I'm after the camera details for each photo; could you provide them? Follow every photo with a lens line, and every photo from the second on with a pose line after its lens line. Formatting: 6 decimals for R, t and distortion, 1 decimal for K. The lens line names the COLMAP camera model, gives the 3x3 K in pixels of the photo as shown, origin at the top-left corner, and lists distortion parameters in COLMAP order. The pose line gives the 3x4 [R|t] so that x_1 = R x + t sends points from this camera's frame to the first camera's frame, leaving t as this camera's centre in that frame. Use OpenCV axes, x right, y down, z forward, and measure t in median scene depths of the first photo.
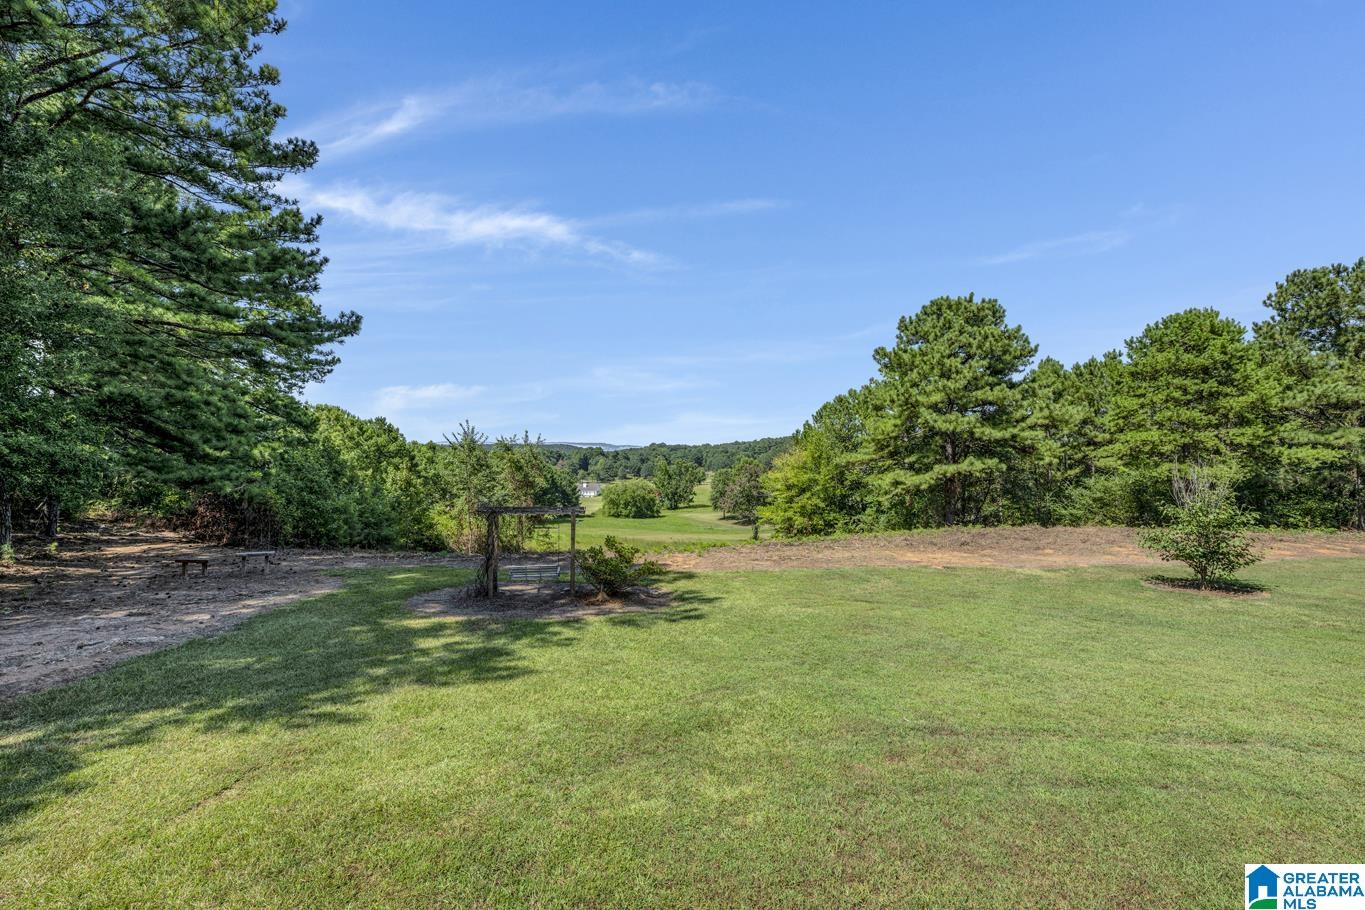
lens RADIAL K [[535.2, 0, 683.0], [0, 535.2, 457.6], [0, 0, 1]] dist [-0.000988, -0.000689]
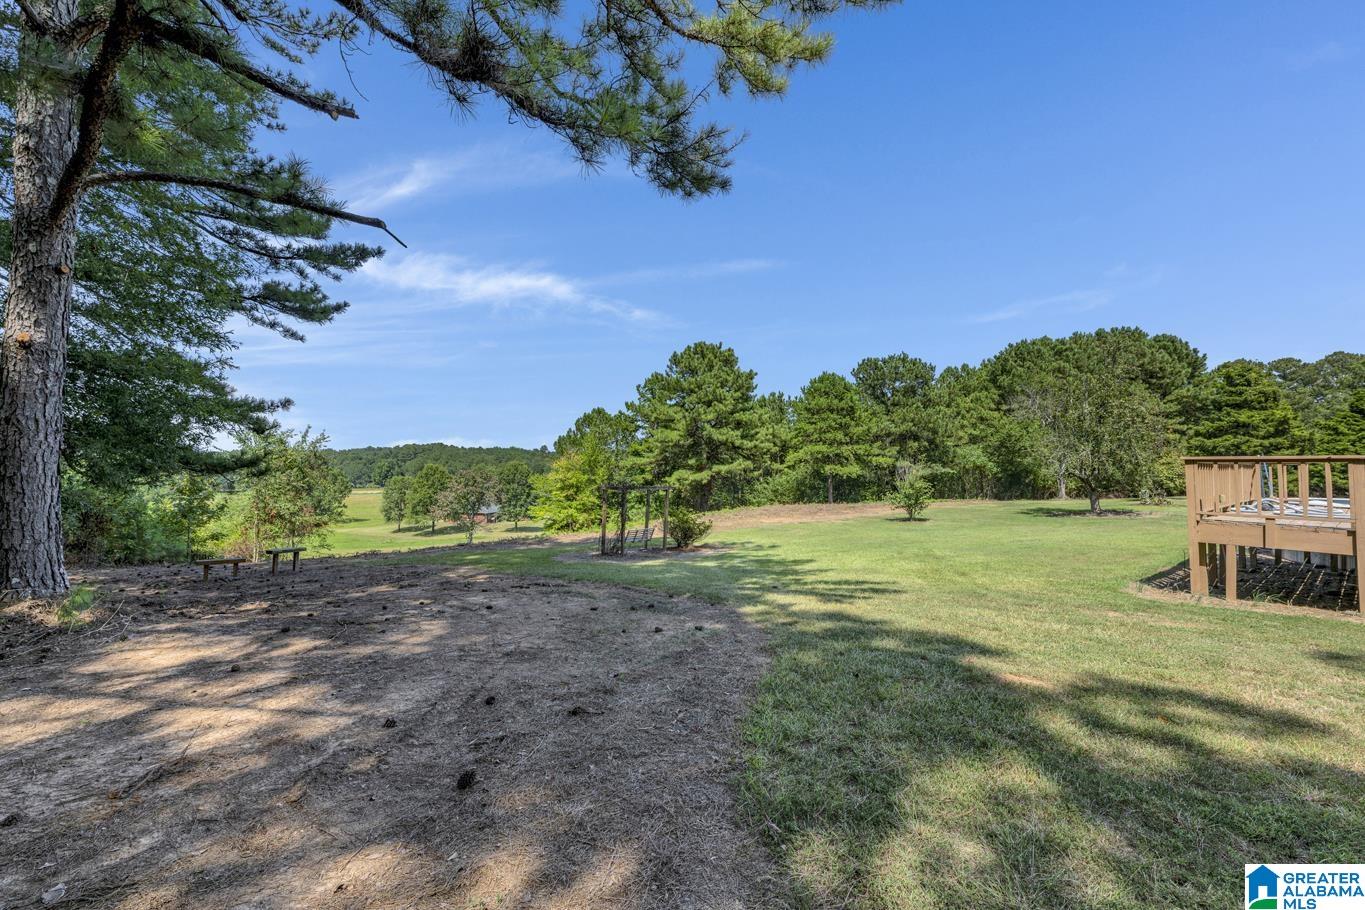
lens RADIAL K [[535.2, 0, 675.3], [0, 535.2, 455.5], [0, 0, 1]] dist [-0.000988, -0.000689]
pose [[0.806415, 0.018748, 0.591053, -0.385954], [-0.006211, 0.999711, -0.023237, 0.019077], [-0.591318, 0.015068, 0.806298, -0.047313]]
